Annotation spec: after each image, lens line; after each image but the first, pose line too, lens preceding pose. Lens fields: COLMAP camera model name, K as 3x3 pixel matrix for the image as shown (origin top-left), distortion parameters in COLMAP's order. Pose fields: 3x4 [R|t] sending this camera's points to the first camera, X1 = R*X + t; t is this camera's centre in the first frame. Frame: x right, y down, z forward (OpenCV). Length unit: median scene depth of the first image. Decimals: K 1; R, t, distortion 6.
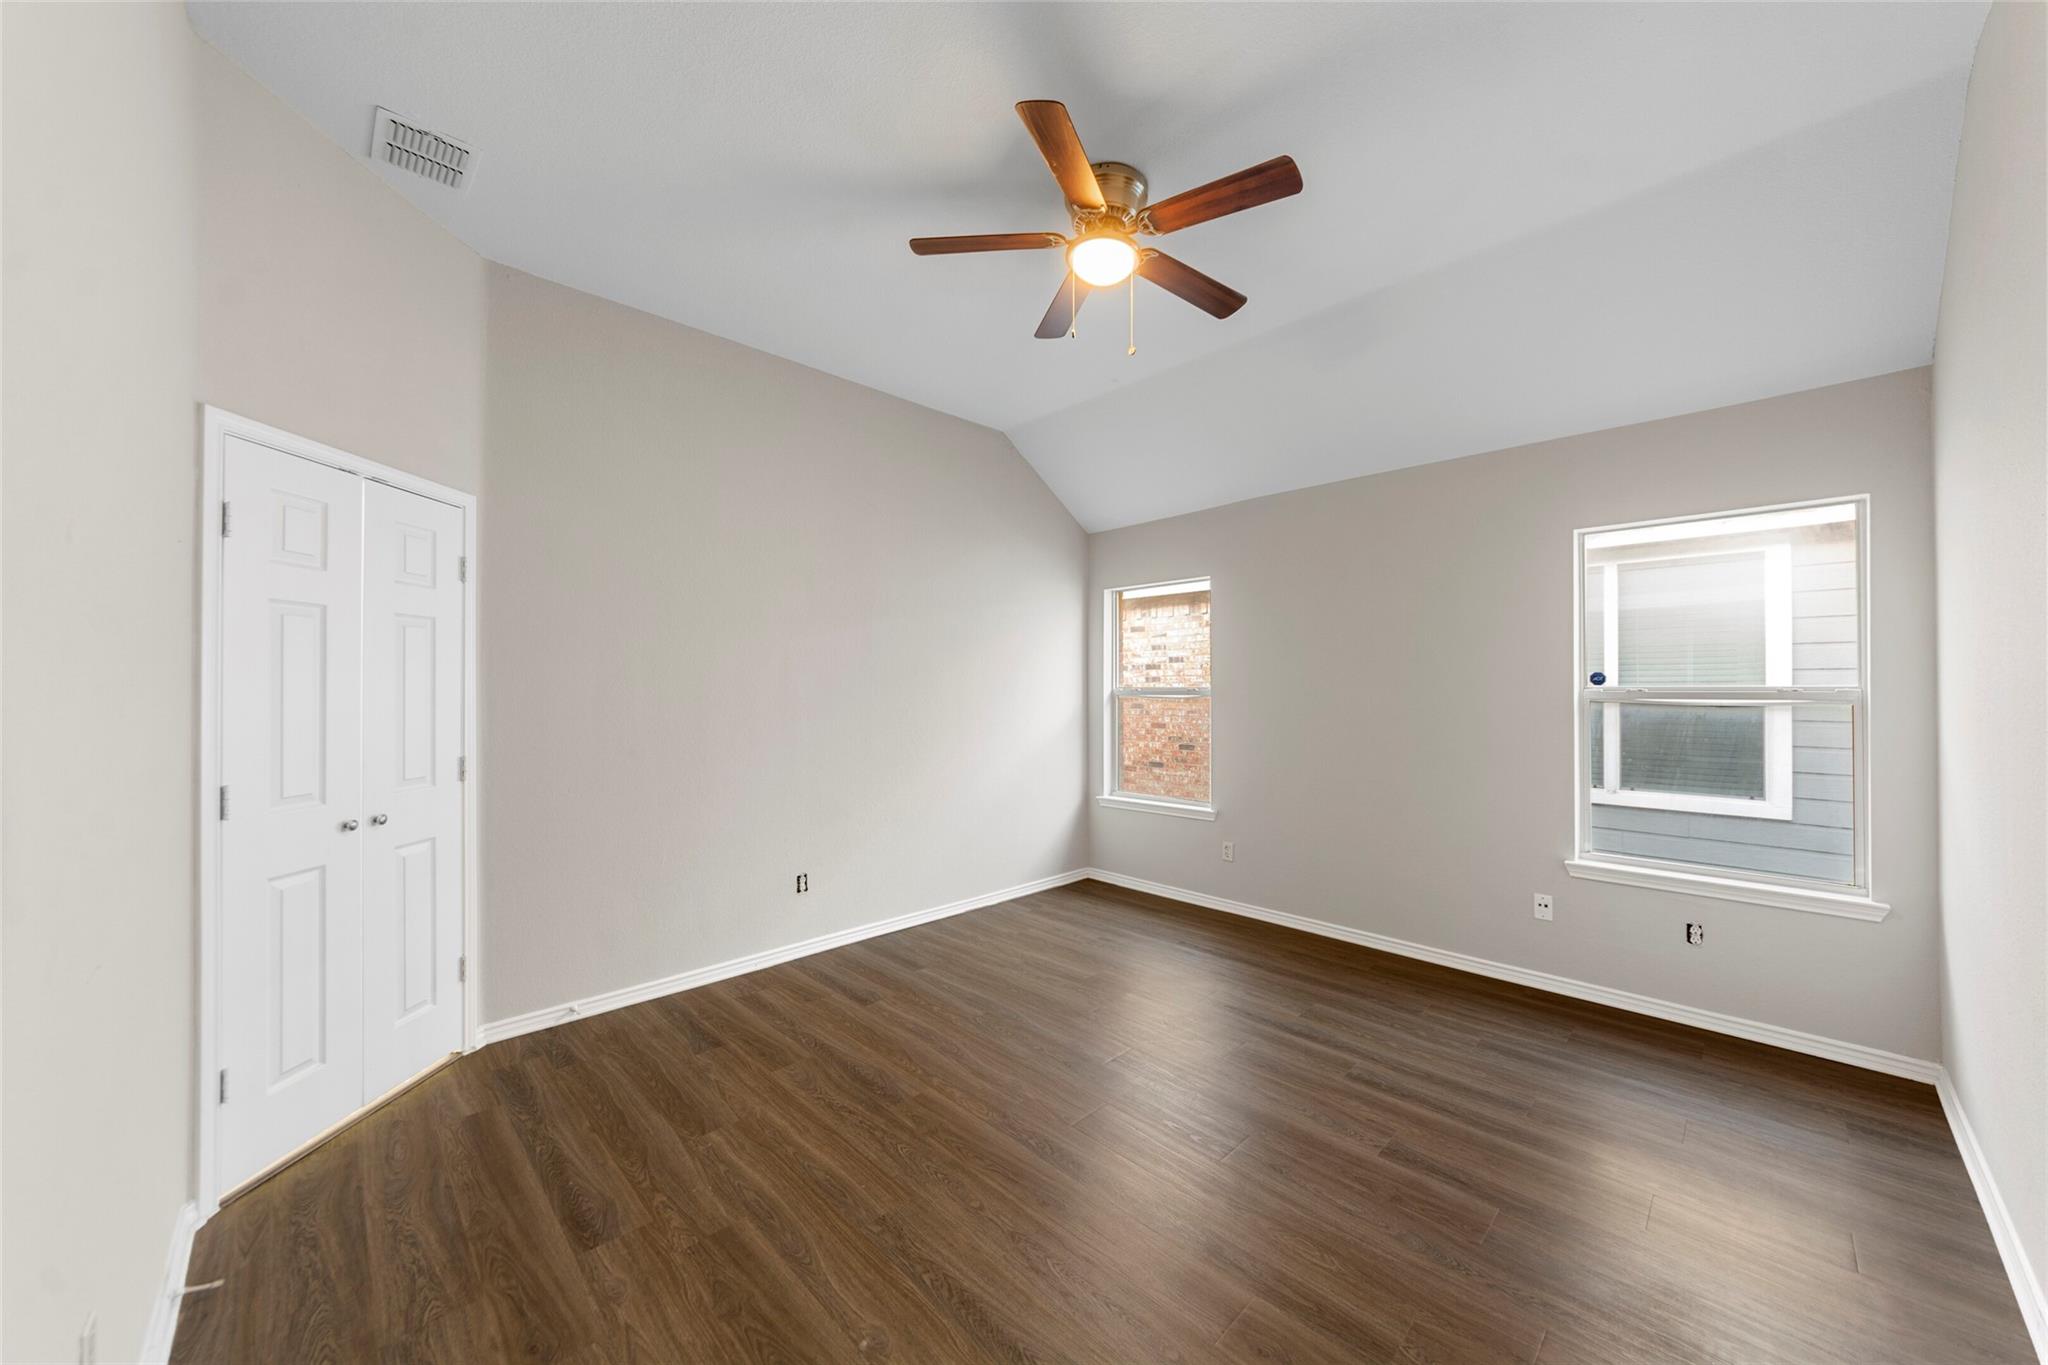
lens RADIAL K [[739.1, 0, 1055.5], [0, 739.1, 675.7], [0, 0, 1]] dist [0.001455, -0.001425]
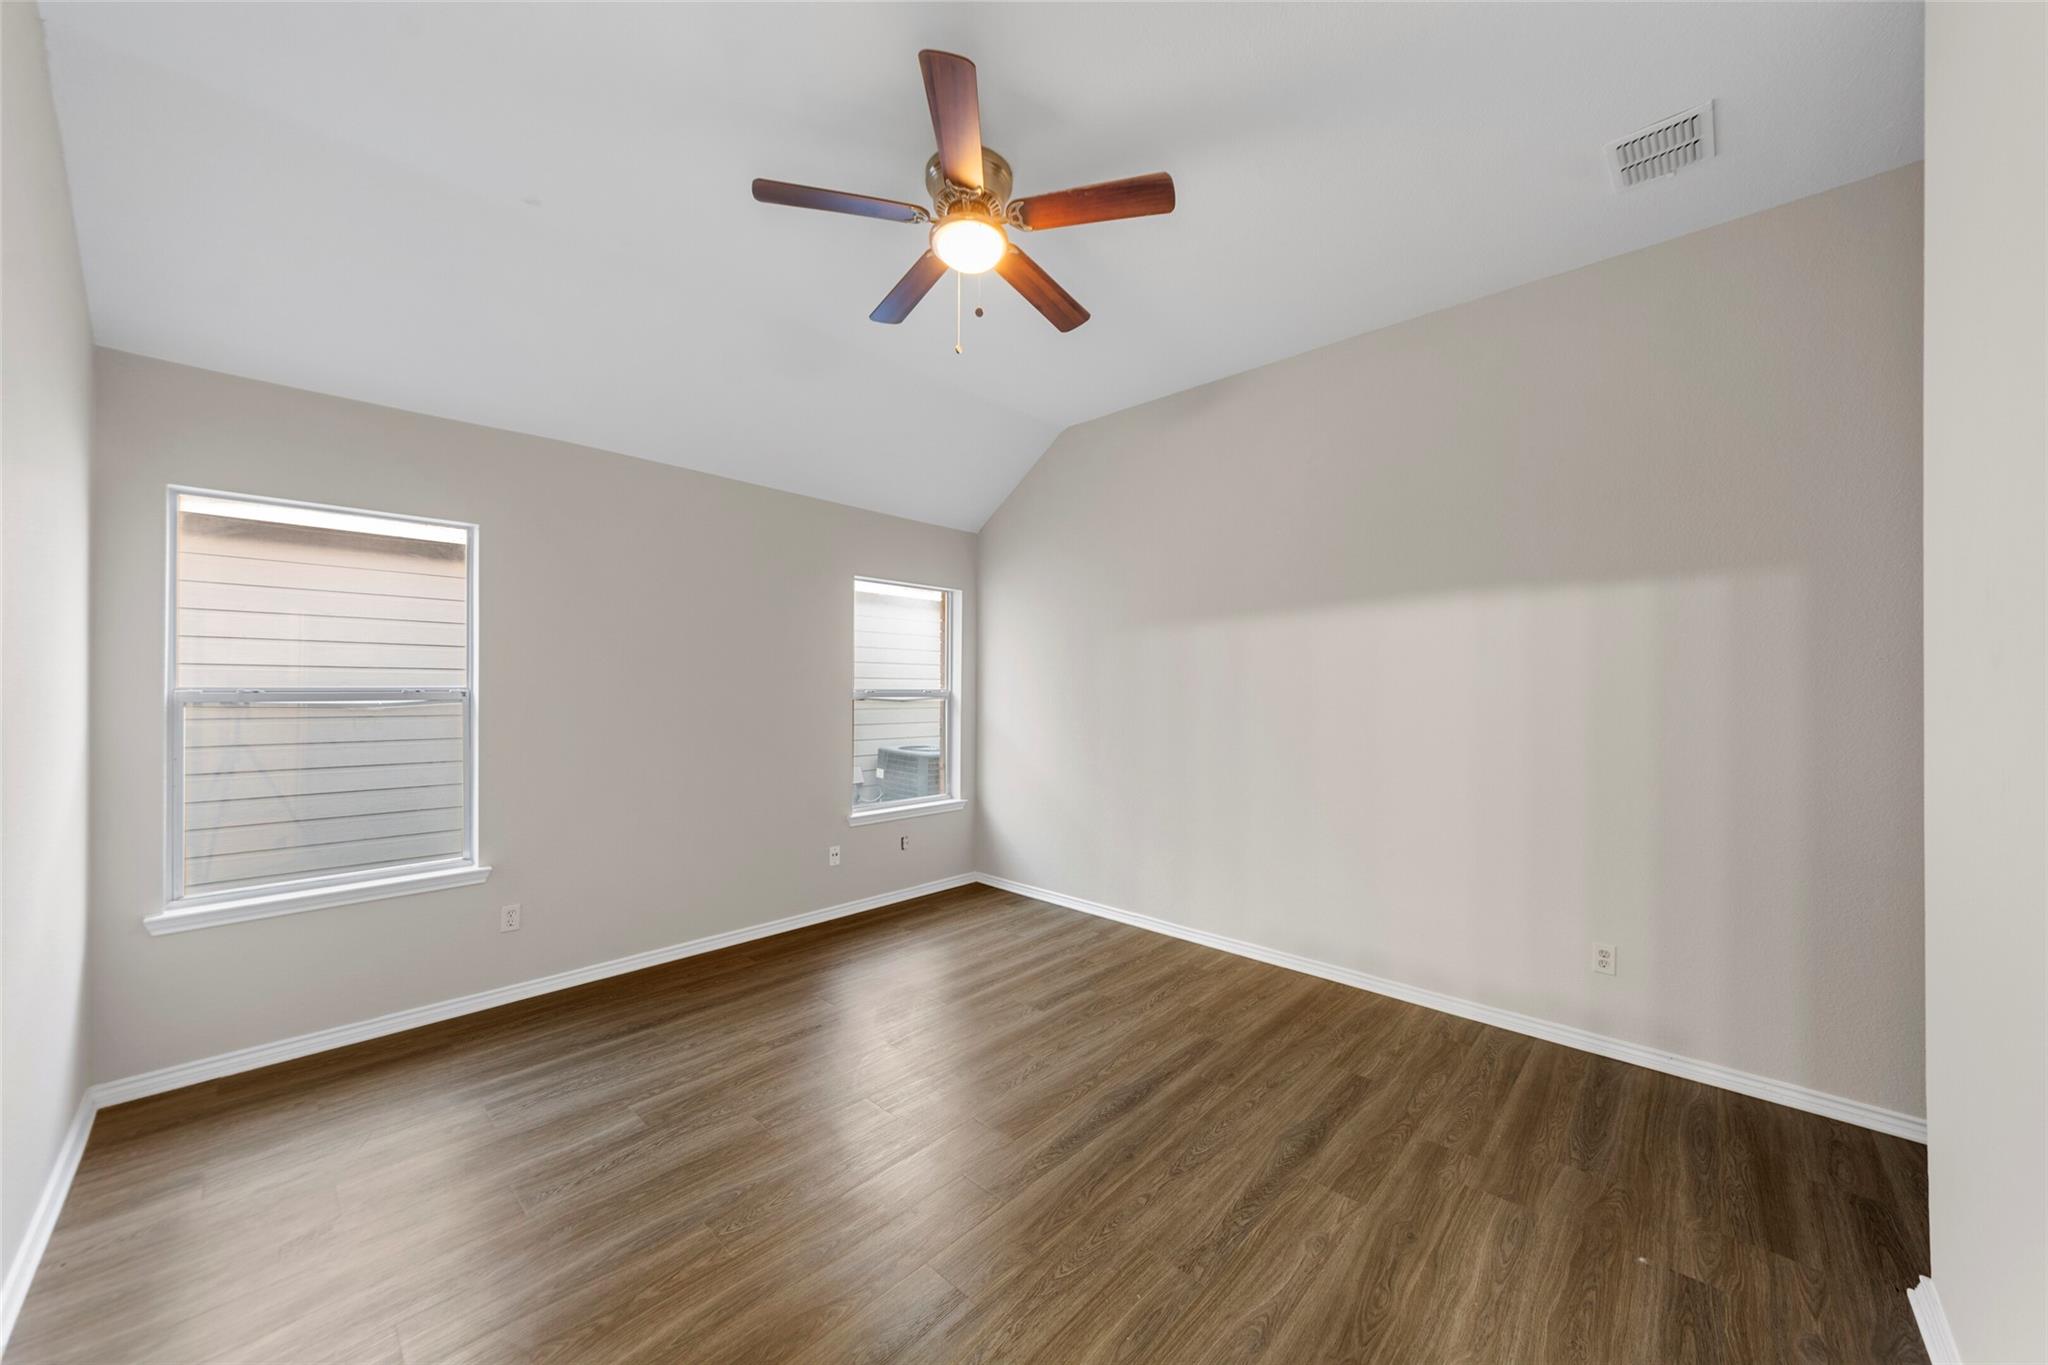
lens RADIAL K [[739.1, 0, 1014.8], [0, 739.1, 687.7], [0, 0, 1]] dist [0.001455, -0.001425]
pose [[-0.019544, -0.002445, 0.999806, -0.738724], [-0.020360, 0.999791, 0.002047, 0.004501], [-0.999602, -0.020316, -0.019590, 0.794284]]
